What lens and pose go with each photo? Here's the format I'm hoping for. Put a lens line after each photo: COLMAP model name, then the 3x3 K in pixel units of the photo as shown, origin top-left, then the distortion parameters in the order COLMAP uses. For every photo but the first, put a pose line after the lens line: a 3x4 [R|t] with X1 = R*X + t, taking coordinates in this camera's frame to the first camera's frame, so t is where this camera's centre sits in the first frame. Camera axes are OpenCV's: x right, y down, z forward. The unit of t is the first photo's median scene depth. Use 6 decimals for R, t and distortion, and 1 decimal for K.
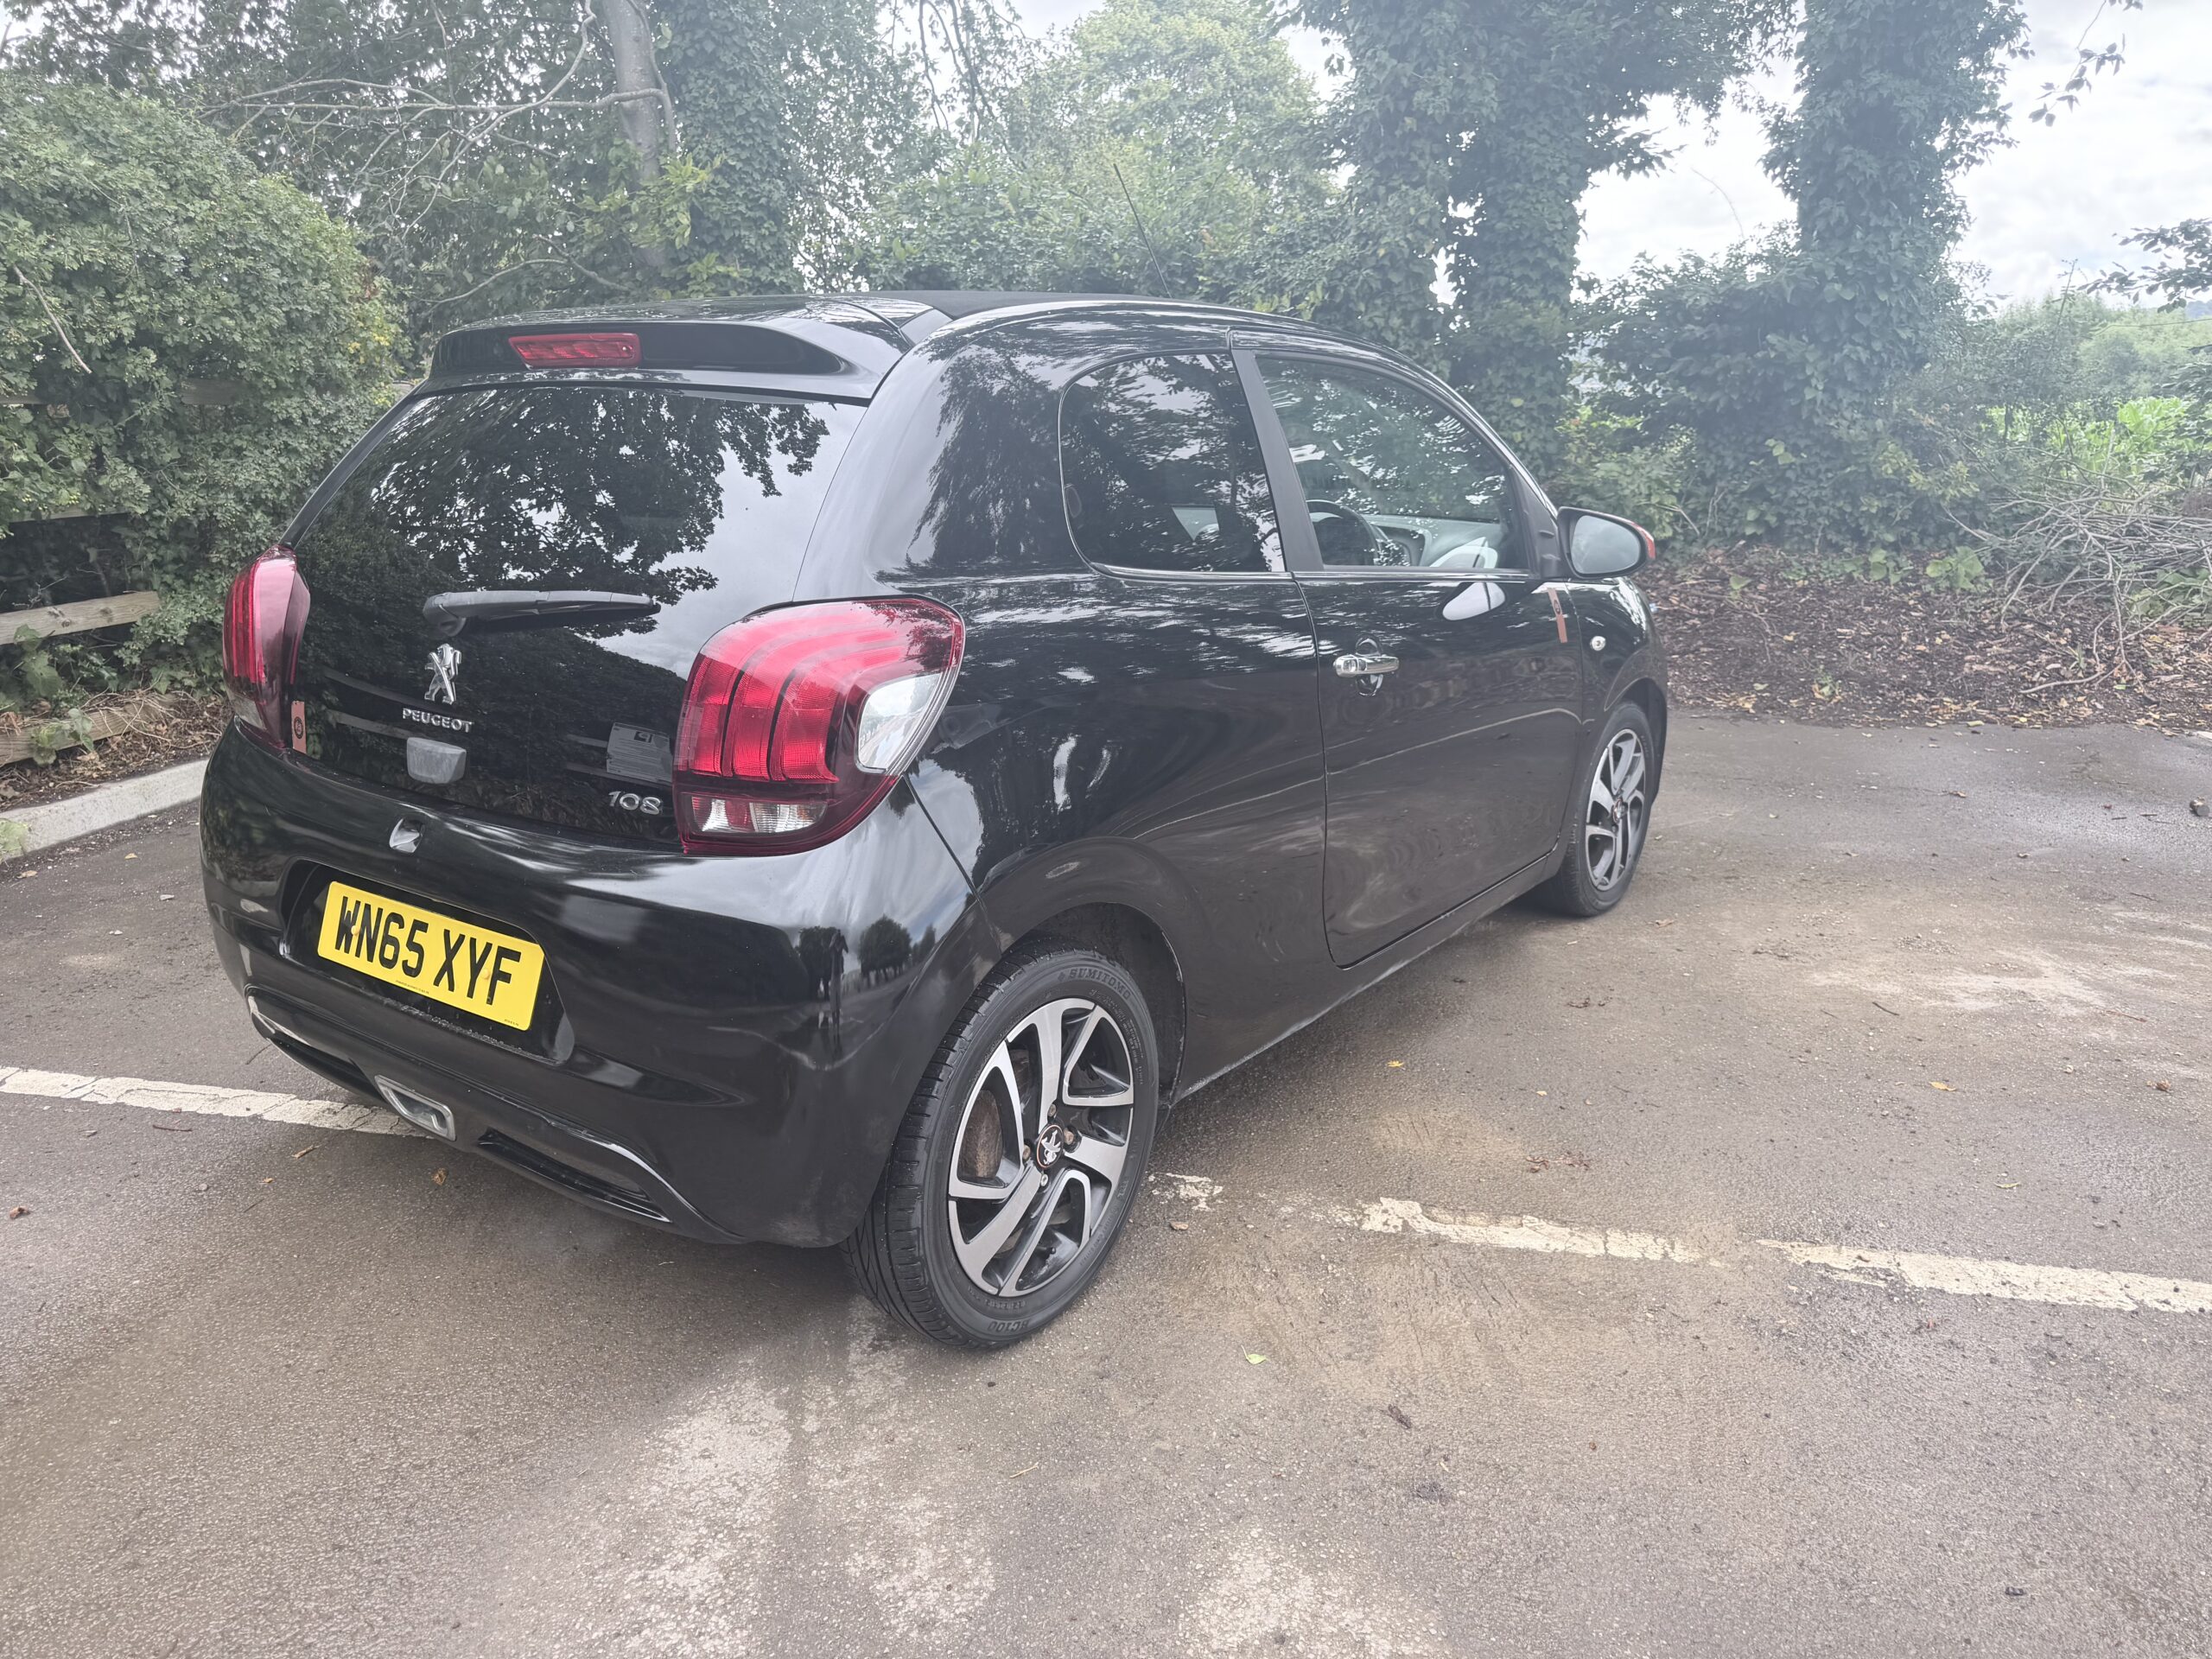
lens RADIAL K [[1603.9, 0, 1106.0], [0, 1603.9, 829.5], [0, 0, 1]] dist [0.006084, 0.011224]
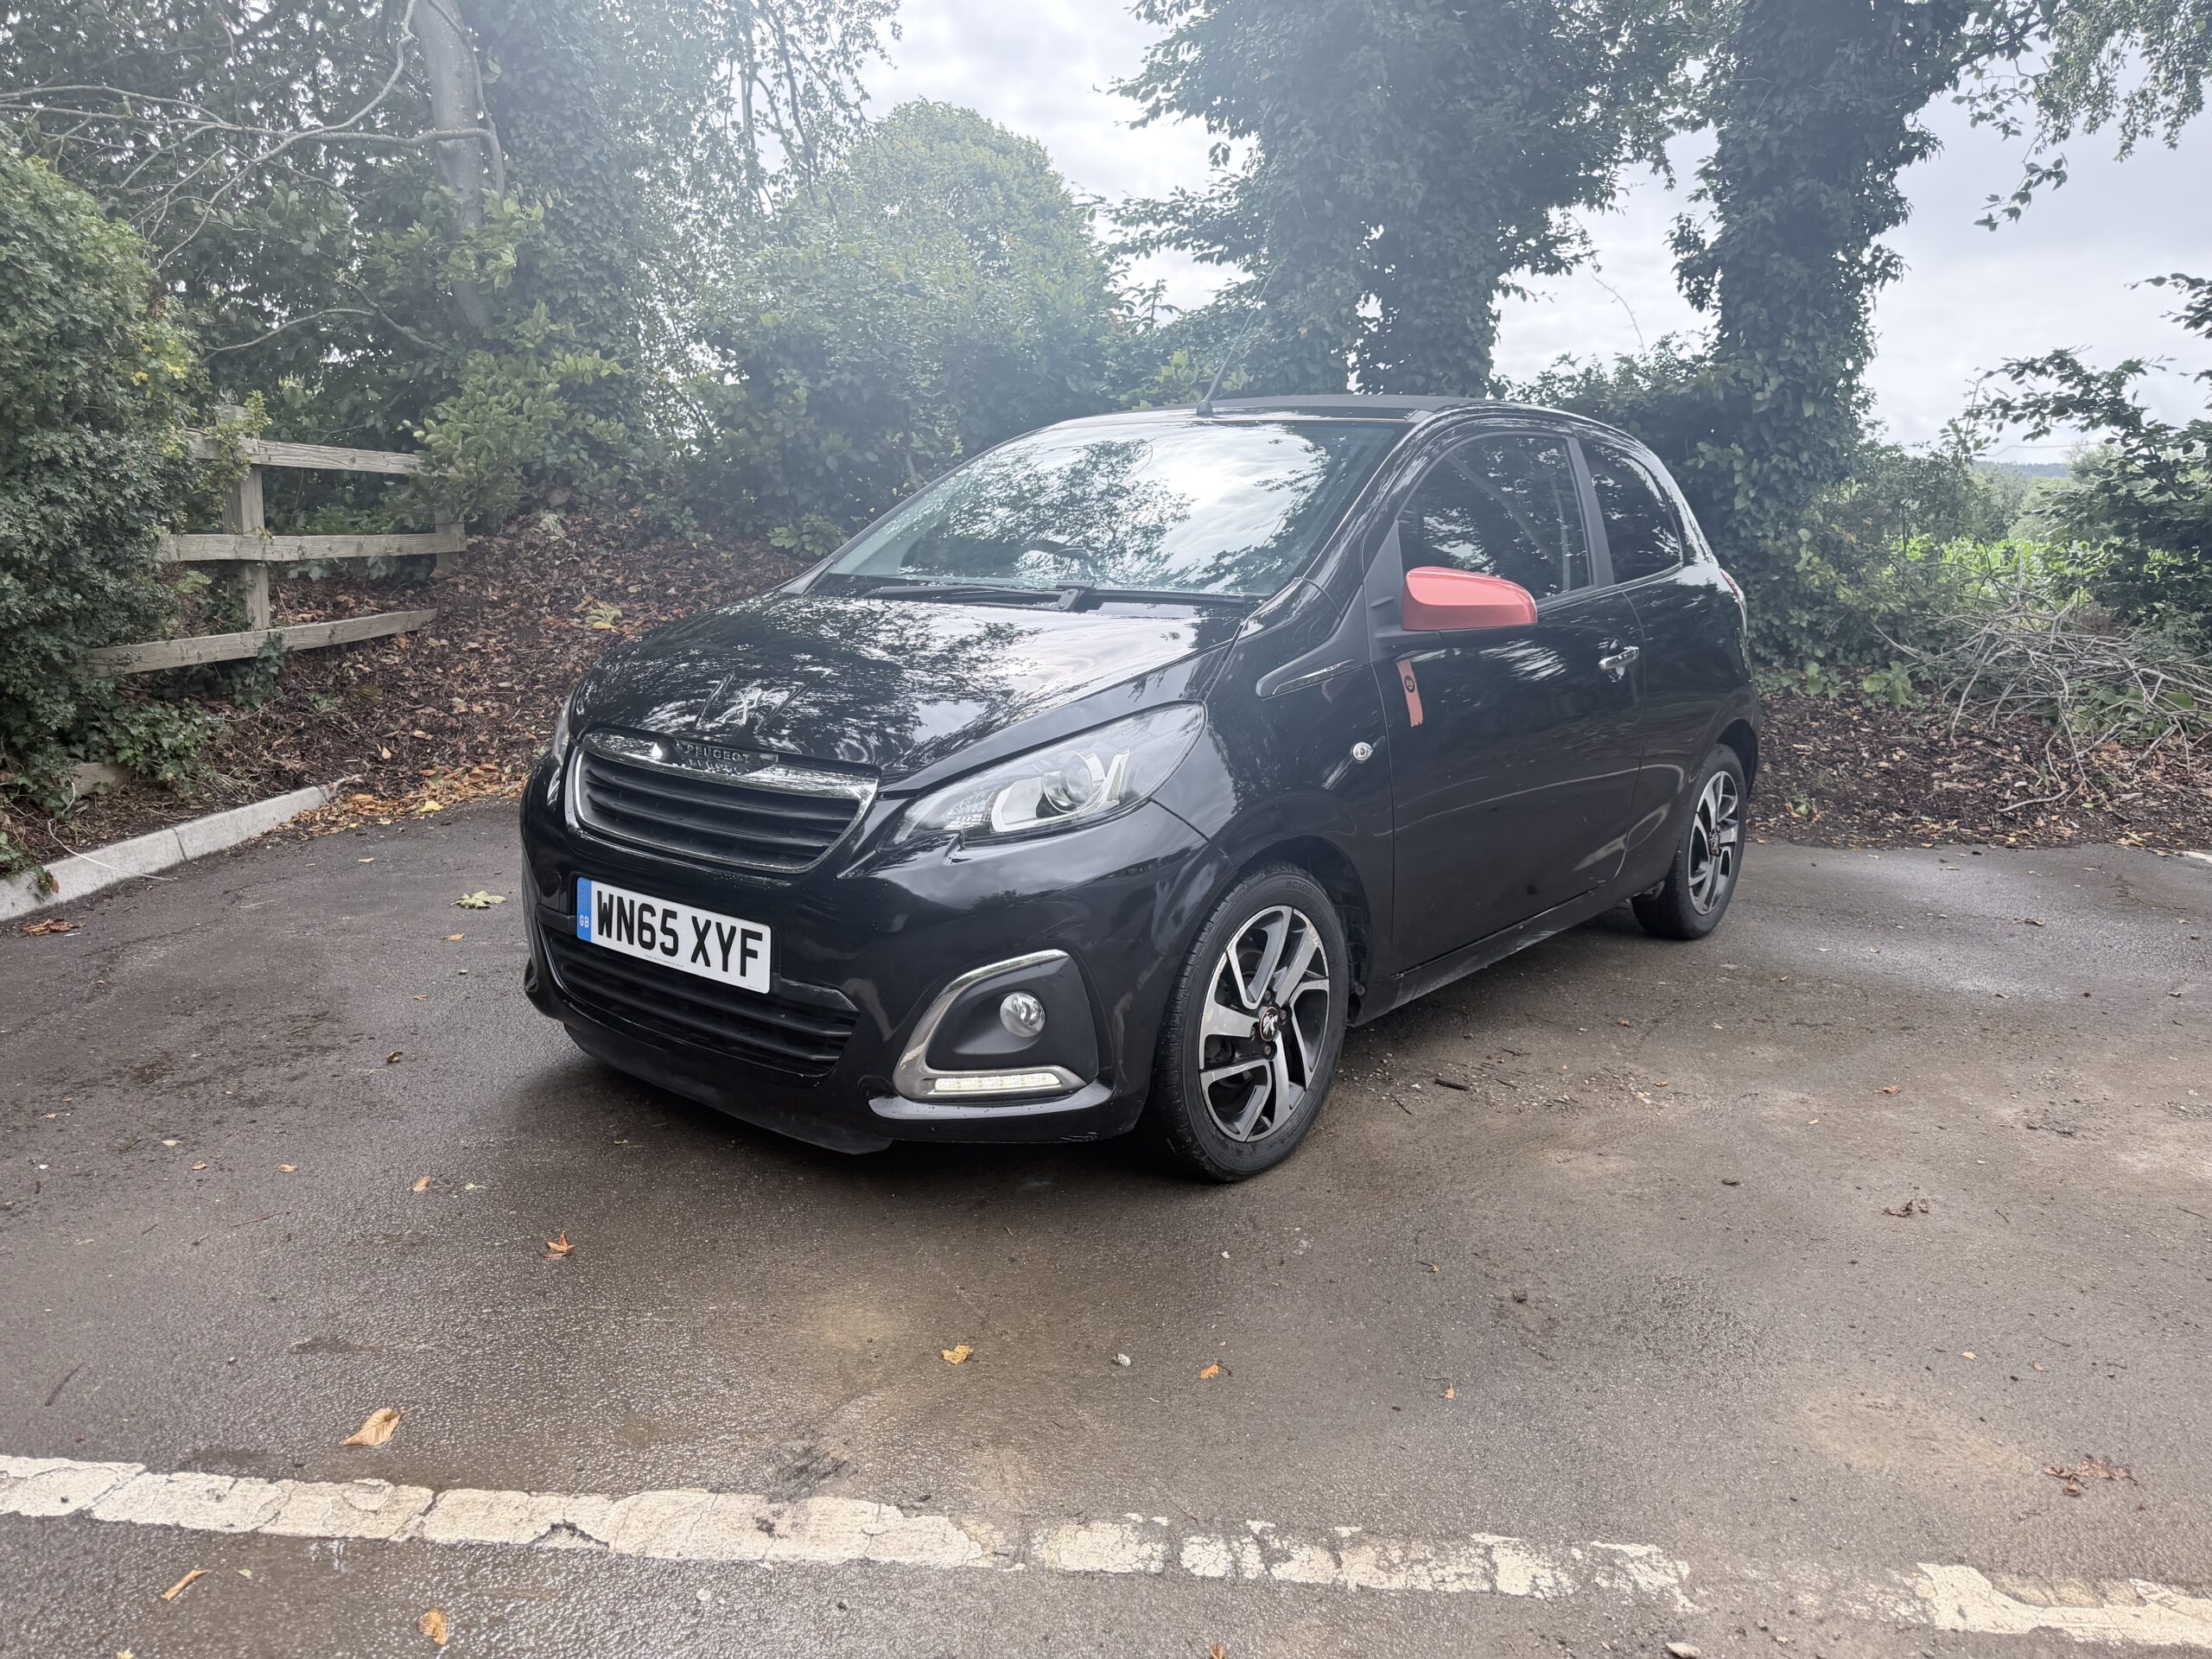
lens RADIAL K [[1603.9, 0, 1106.0], [0, 1603.9, 829.5], [0, 0, 1]] dist [0.006084, 0.011224]
pose [[0.987938, -0.003006, 0.154818, -0.089809], [0.014470, 0.997229, -0.072973, -0.010401], [-0.154169, 0.074333, 0.985244, 0.121162]]
